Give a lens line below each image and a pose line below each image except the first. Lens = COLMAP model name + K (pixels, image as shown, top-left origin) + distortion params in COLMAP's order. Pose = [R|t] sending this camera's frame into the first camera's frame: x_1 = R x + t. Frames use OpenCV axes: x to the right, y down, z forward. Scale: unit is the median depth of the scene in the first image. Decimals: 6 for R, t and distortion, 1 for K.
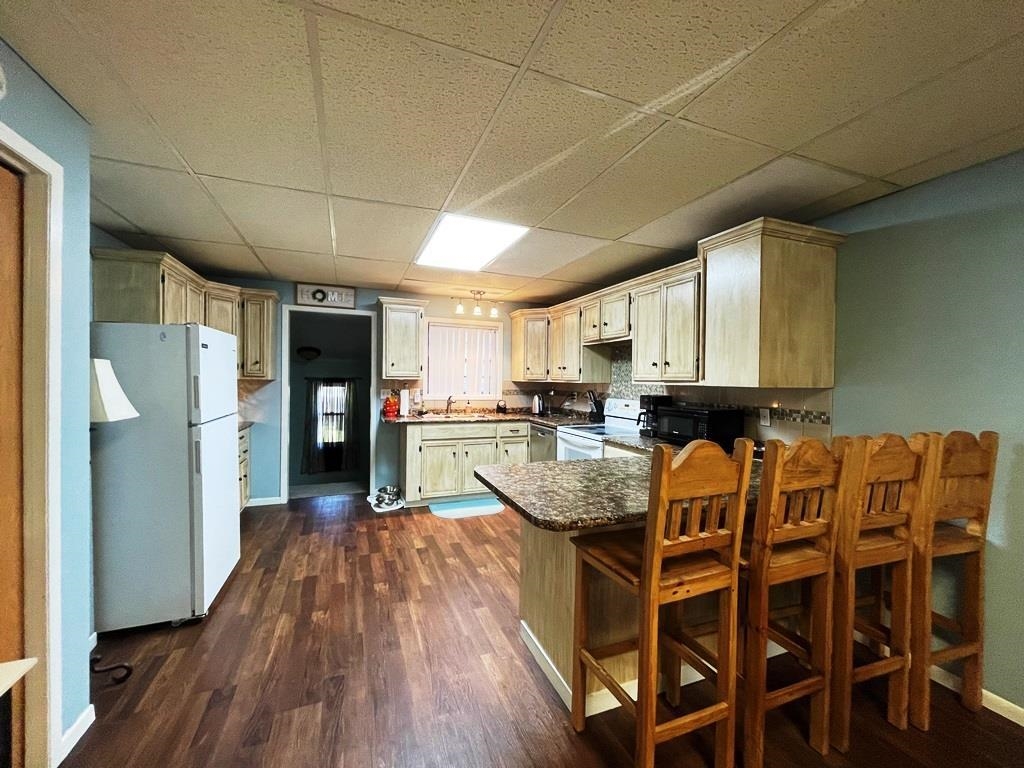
lens RADIAL K [[415.3, 0, 510.9], [0, 415.3, 387.8], [0, 0, 1]] dist [0.001303, 0.000317]
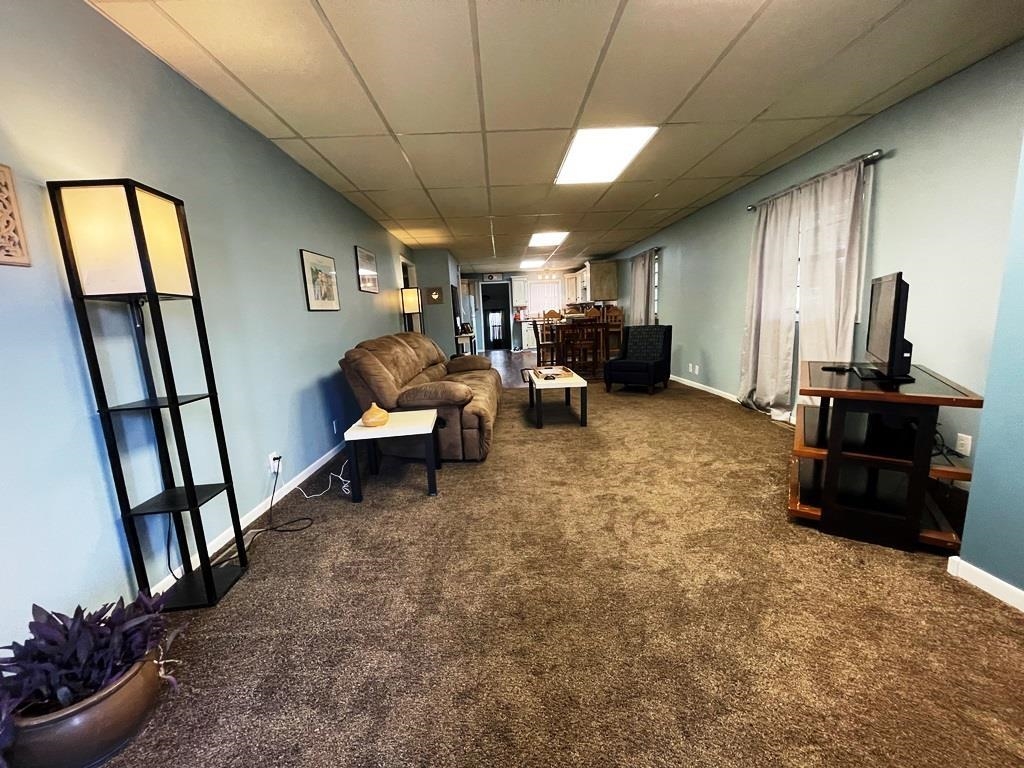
lens RADIAL K [[415.3, 0, 507.1], [0, 415.3, 385.6], [0, 0, 1]] dist [0.001303, 0.000317]
pose [[0.931653, 0.002744, -0.363339, 0.677357], [0.056016, 0.986932, 0.151087, 0.082300], [0.359005, -0.161113, 0.919325, -1.686870]]
